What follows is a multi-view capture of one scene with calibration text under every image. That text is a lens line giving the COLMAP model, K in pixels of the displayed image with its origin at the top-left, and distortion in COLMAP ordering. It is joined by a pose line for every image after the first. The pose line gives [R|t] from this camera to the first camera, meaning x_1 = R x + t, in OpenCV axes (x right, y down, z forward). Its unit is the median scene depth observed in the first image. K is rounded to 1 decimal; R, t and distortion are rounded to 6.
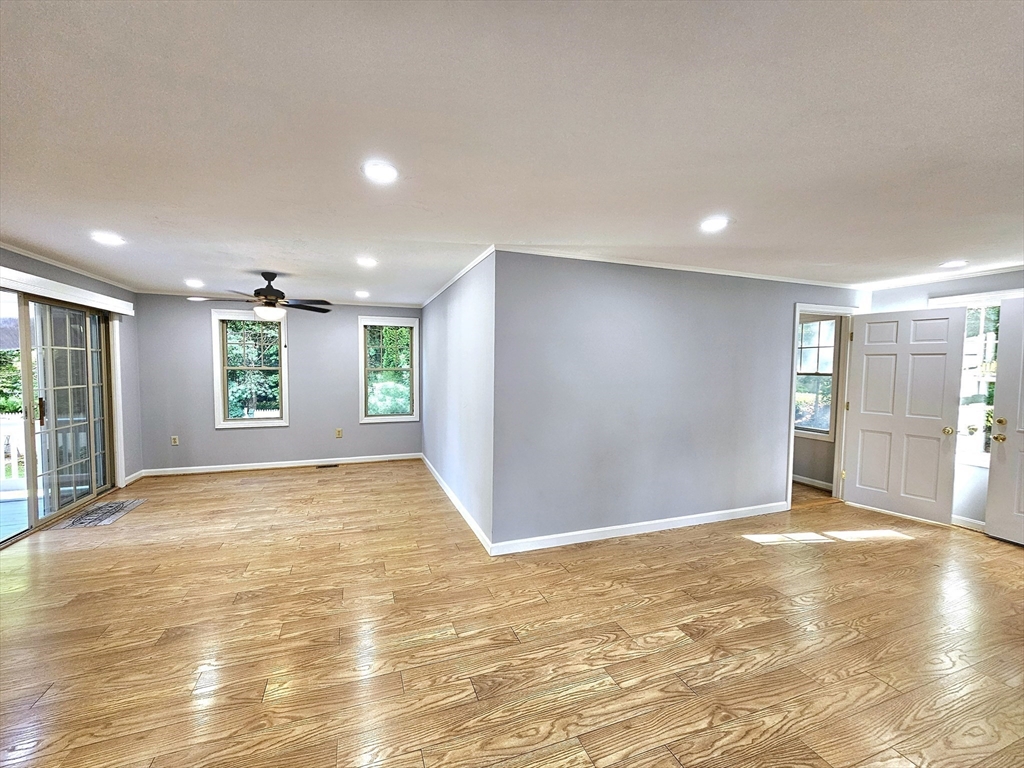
lens RADIAL K [[421.1, 0, 510.6], [0, 421.1, 386.2], [0, 0, 1]] dist [0.000074, 0.000328]
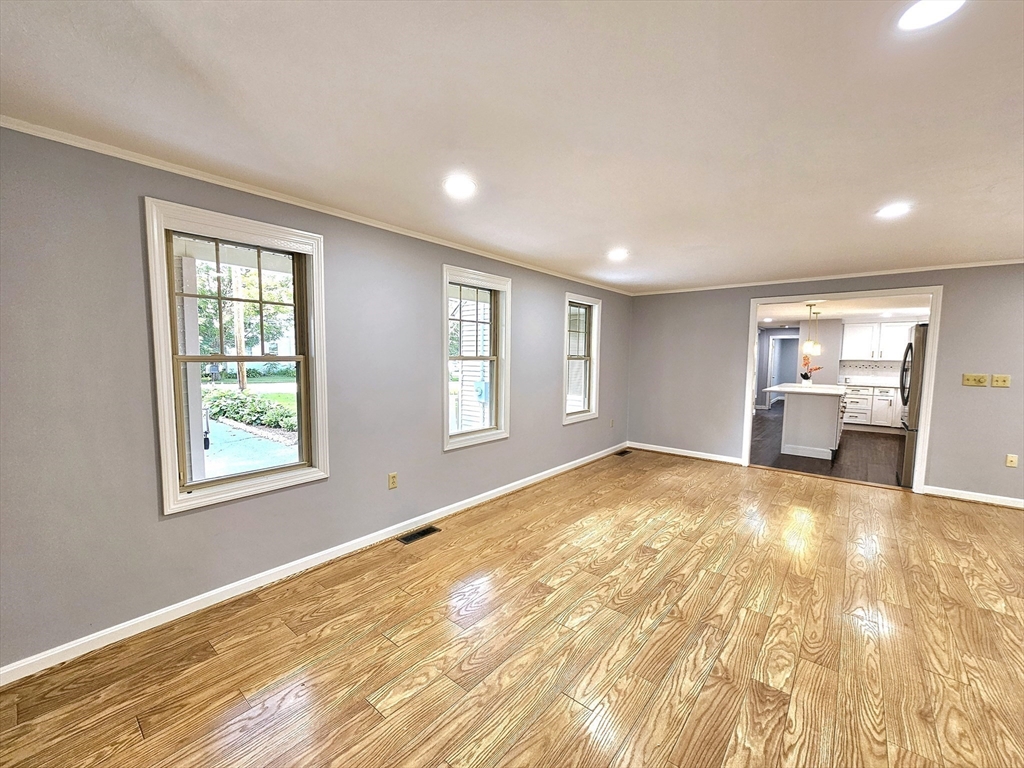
lens RADIAL K [[421.1, 0, 520.2], [0, 421.1, 389.5], [0, 0, 1]] dist [0.000074, 0.000328]
pose [[-0.852345, 0.022126, -0.522512, 1.485678], [-0.046146, 0.992026, 0.117283, -0.039889], [0.520940, 0.124077, -0.844527, 1.658347]]
